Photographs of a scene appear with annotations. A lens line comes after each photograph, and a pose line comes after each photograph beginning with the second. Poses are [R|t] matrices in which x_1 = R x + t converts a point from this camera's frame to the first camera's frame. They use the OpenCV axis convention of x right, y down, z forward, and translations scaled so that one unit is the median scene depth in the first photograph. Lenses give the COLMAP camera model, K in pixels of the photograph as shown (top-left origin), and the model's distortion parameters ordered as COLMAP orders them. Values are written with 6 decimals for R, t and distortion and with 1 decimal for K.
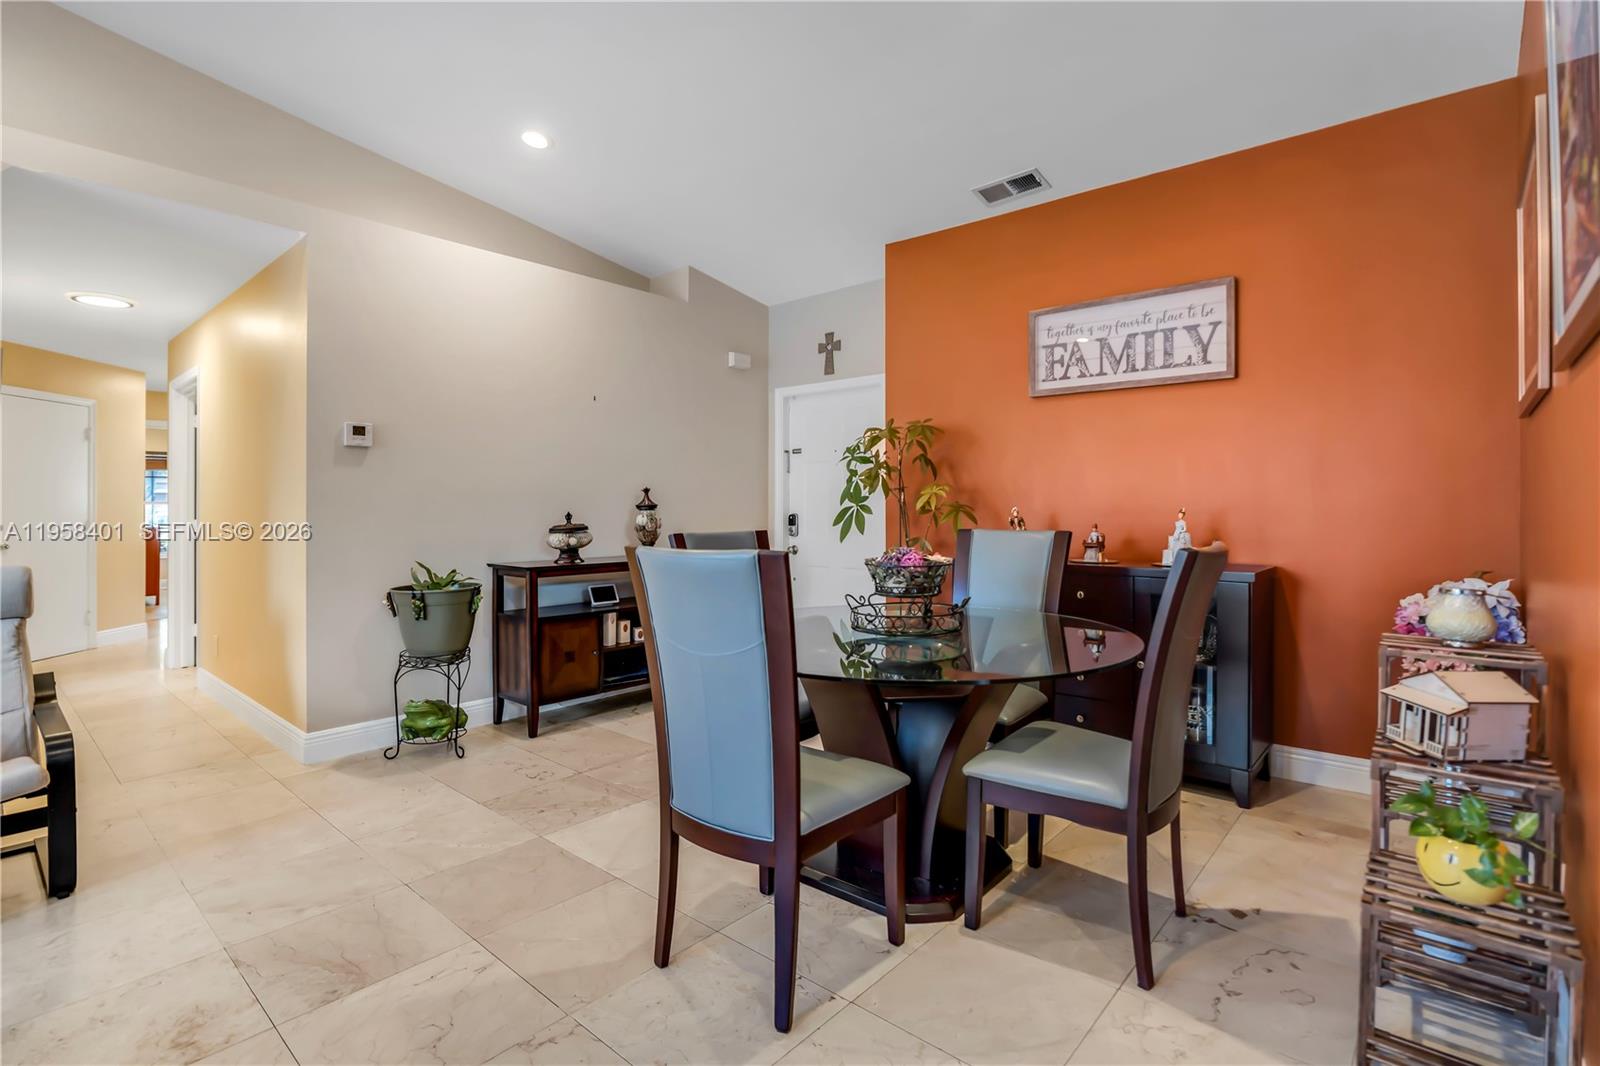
lens RADIAL K [[759.6, 0, 804.1], [0, 759.6, 500.4], [0, 0, 1]] dist [-0.019249, 0.002015]
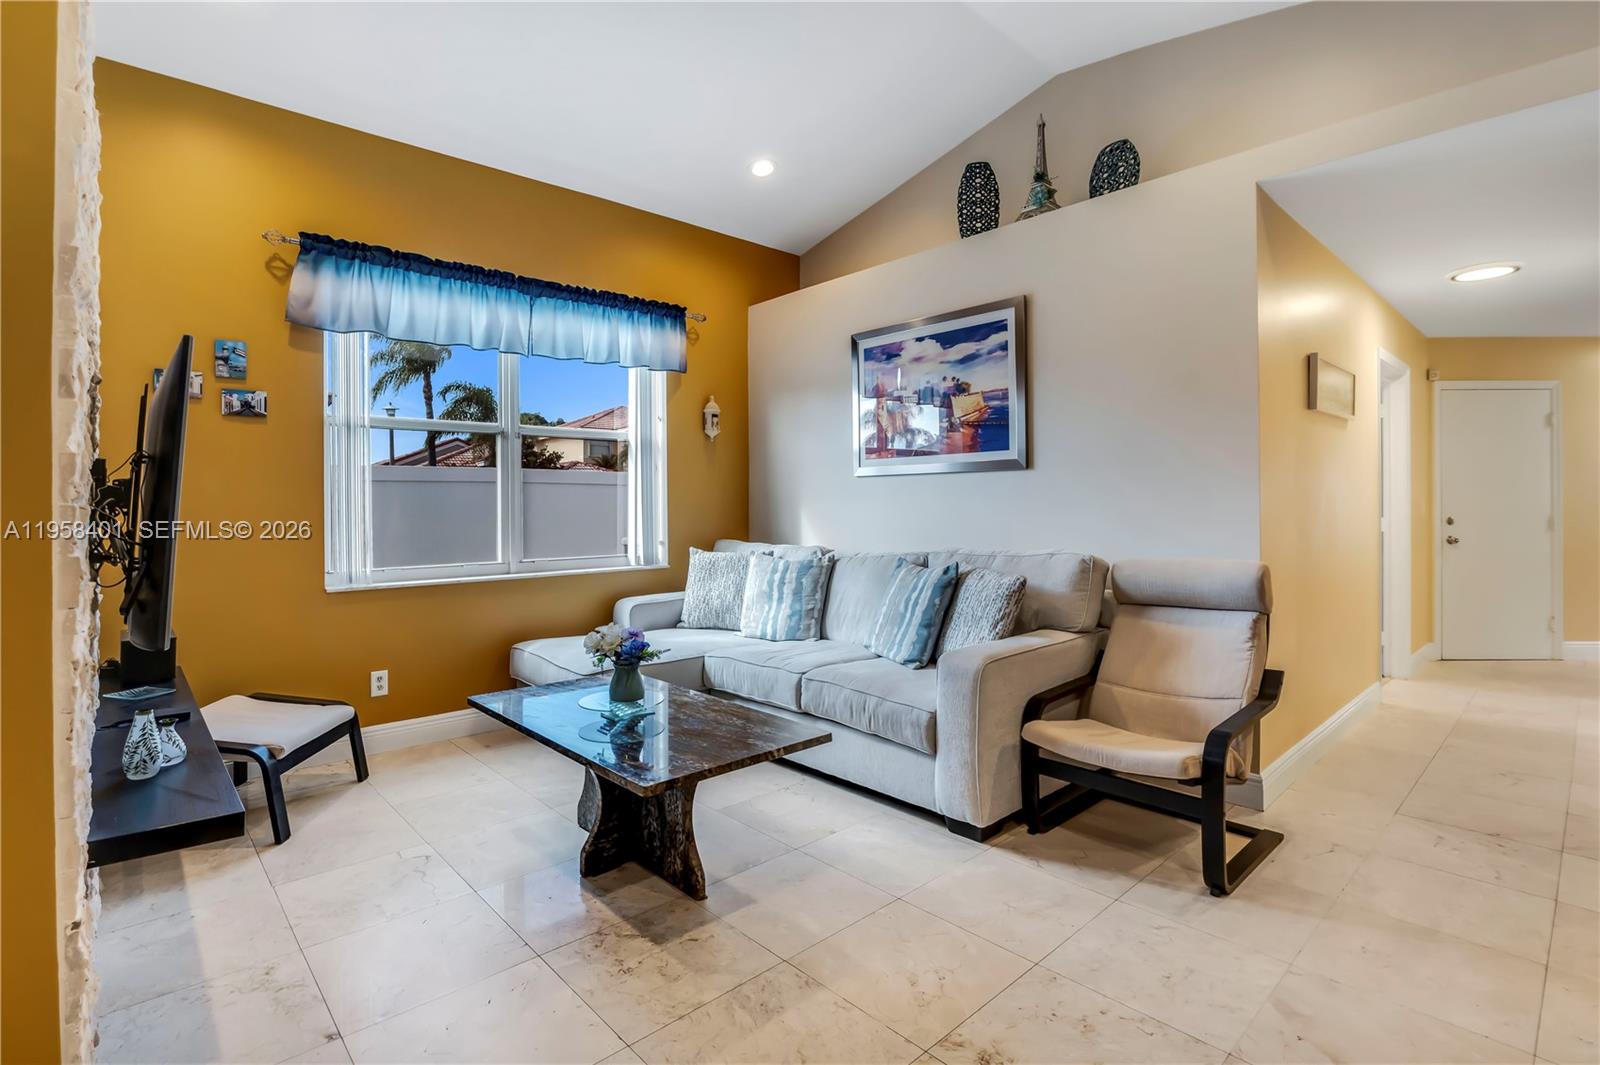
lens RADIAL K [[759.6, 0, 804.1], [0, 759.6, 499.9], [0, 0, 1]] dist [-0.019249, 0.002015]
pose [[-0.103390, 0.005072, -0.994628, 0.055924], [0.008432, 0.999956, 0.004223, -0.007996], [0.994605, -0.007950, -0.103428, 0.434553]]
